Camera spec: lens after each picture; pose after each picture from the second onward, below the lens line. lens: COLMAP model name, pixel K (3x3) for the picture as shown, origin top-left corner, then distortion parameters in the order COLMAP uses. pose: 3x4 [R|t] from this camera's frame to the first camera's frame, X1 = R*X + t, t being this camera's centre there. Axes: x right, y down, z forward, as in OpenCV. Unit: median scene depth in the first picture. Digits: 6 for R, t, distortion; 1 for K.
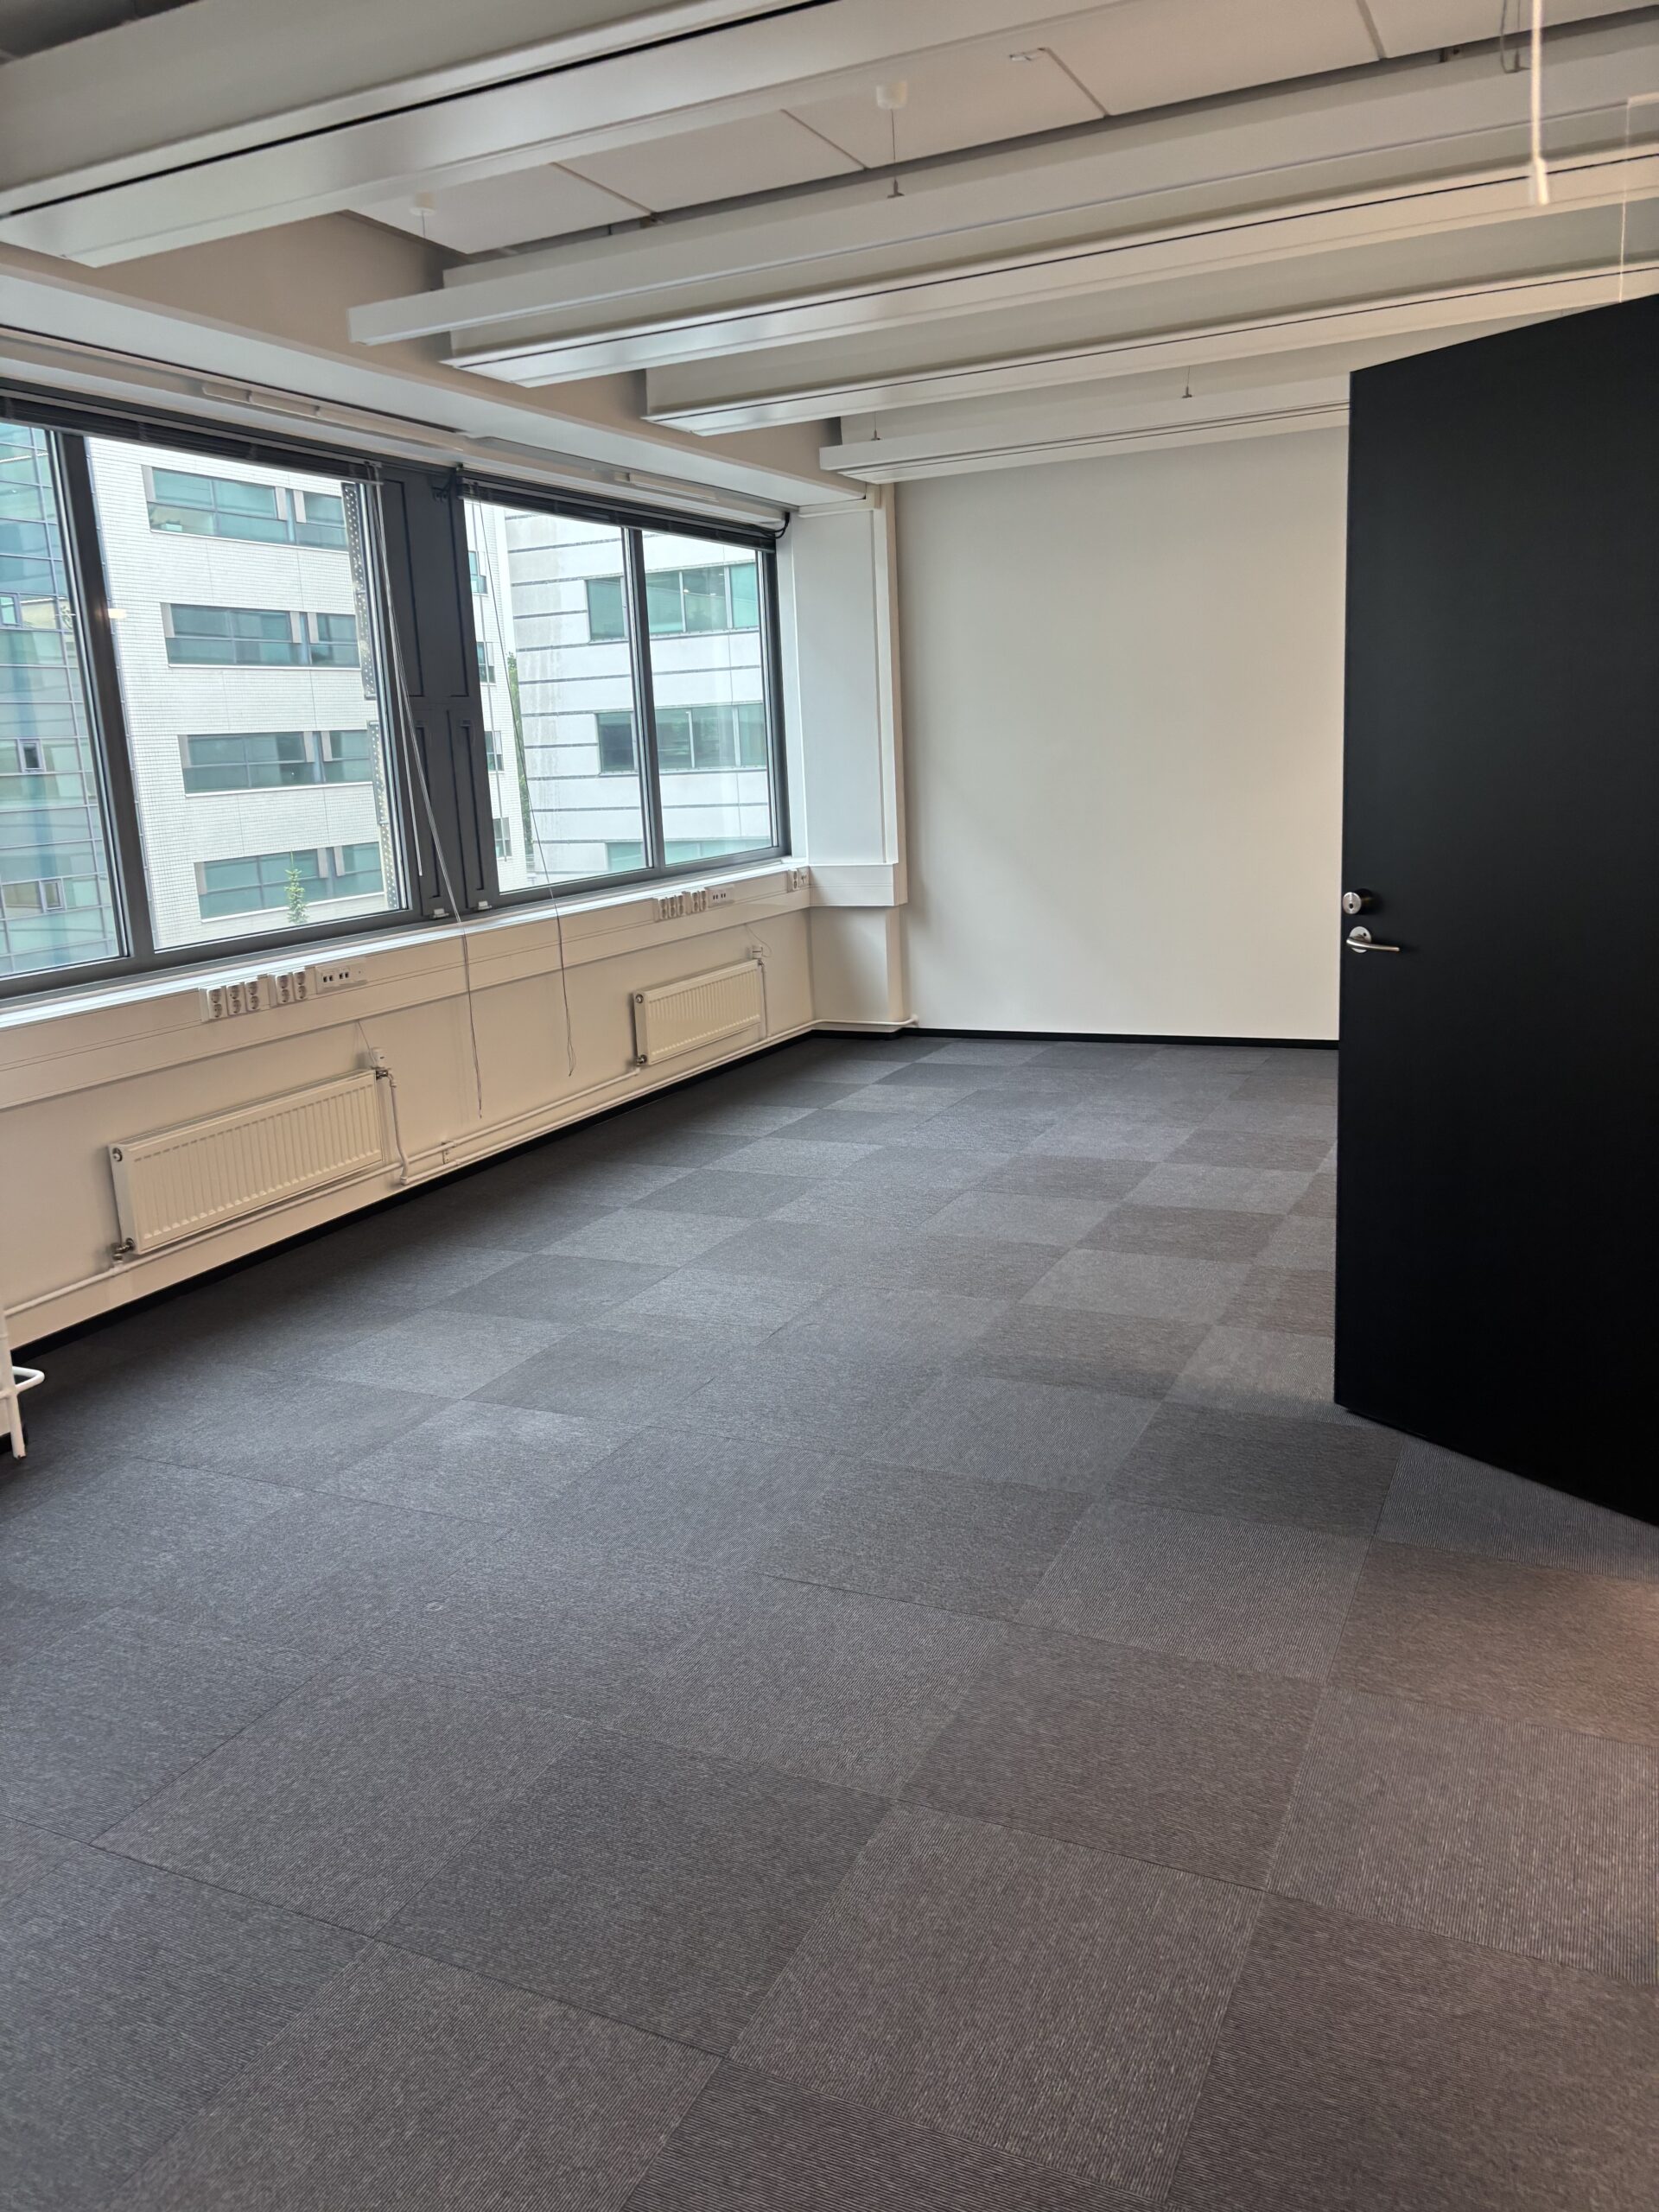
lens RADIAL K [[1692.5, 0, 836.8], [0, 1692.5, 1128.6], [0, 0, 1]] dist [0.047379, -0.028105]
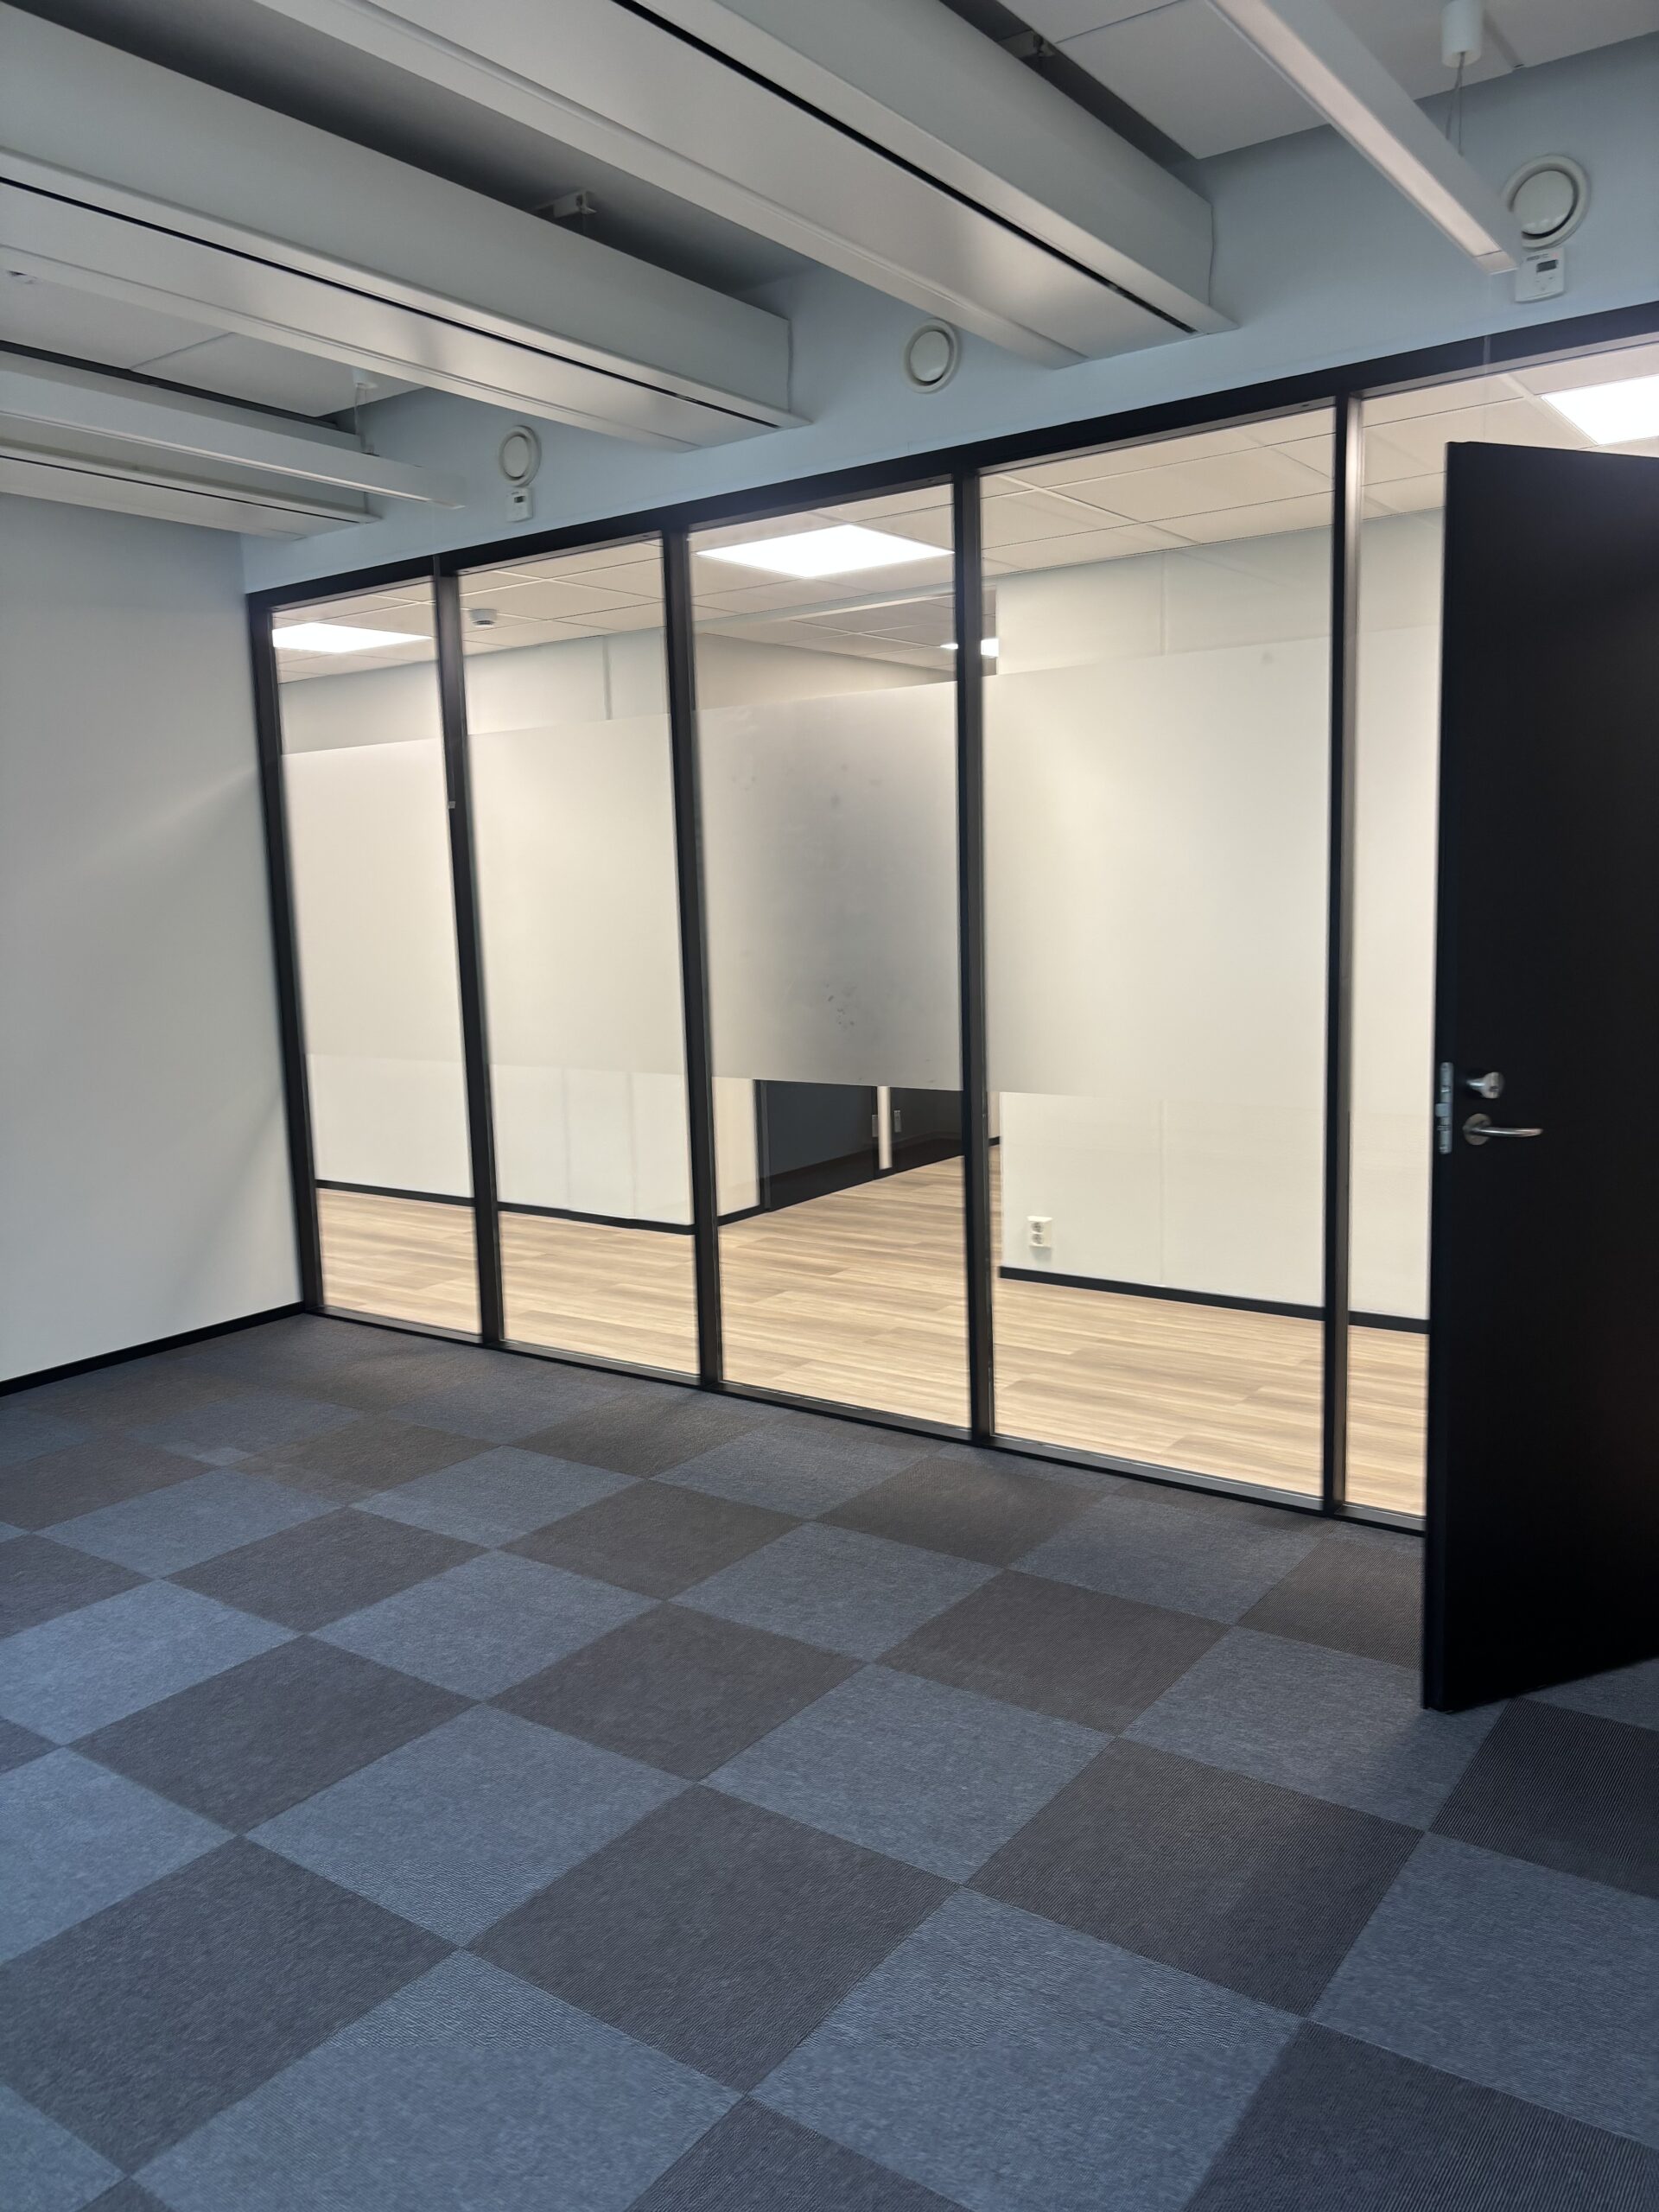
lens RADIAL K [[1692.5, 0, 833.5], [0, 1692.5, 1102.6], [0, 0, 1]] dist [0.047379, -0.028105]
pose [[0.183176, -0.078390, 0.979950, -0.366044], [0.234962, 0.971417, 0.033787, -0.147958], [-0.954589, 0.224062, 0.196358, 0.756243]]
